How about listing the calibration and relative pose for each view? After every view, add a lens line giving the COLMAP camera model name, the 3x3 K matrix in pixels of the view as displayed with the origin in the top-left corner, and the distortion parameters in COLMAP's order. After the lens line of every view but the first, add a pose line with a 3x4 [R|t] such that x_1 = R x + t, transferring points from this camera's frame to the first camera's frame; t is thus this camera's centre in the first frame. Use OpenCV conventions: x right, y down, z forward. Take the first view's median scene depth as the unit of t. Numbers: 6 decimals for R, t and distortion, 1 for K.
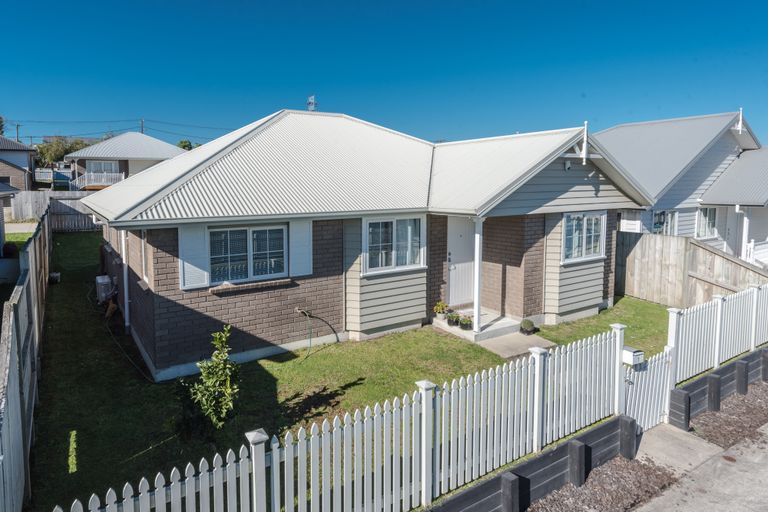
lens RADIAL K [[416.3, 0, 383.0], [0, 416.3, 254.6], [0, 0, 1]] dist [-0.001342, -0.000197]
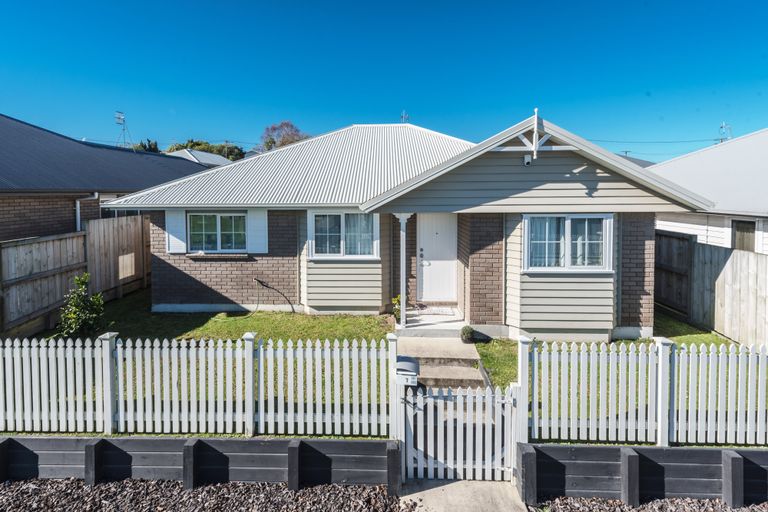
lens RADIAL K [[364.1, 0, 384.1], [0, 364.1, 228.9], [0, 0, 1]] dist [0.004830, 0.000366]
pose [[0.855153, 0.058514, -0.515063, 0.636597], [-0.086139, 0.995835, -0.029882, -0.021238], [0.511169, 0.069921, 0.856632, 0.208348]]
